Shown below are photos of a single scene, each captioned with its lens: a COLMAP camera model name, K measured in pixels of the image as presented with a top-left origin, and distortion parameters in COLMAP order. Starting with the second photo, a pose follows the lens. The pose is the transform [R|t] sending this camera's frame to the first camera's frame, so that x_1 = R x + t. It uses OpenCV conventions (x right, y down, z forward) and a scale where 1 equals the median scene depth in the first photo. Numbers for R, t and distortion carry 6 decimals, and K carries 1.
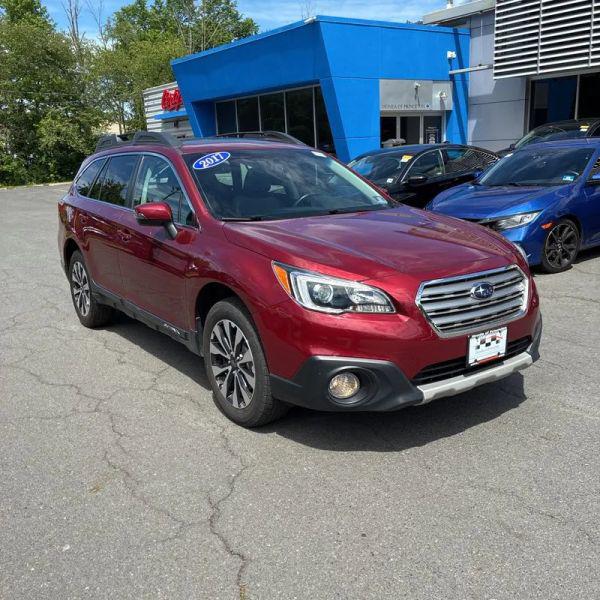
lens RADIAL K [[611.3, 0, 290.3], [0, 611.3, 301.2], [0, 0, 1]] dist [0.005746, 0.012774]
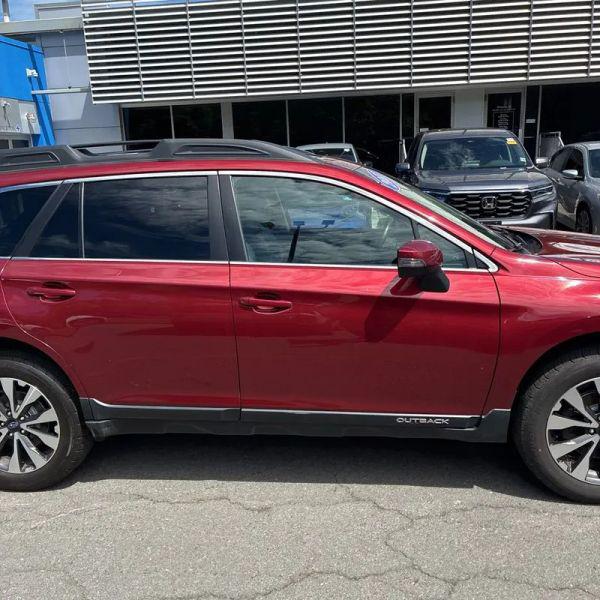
lens RADIAL K [[611.3, 0, 290.3], [0, 611.3, 301.2], [0, 0, 1]] dist [0.005746, 0.012774]
pose [[0.677020, -0.158400, 0.718716, -0.192823], [0.191835, 0.980787, 0.035452, -0.035278], [-0.710523, 0.113873, 0.694399, 0.153970]]
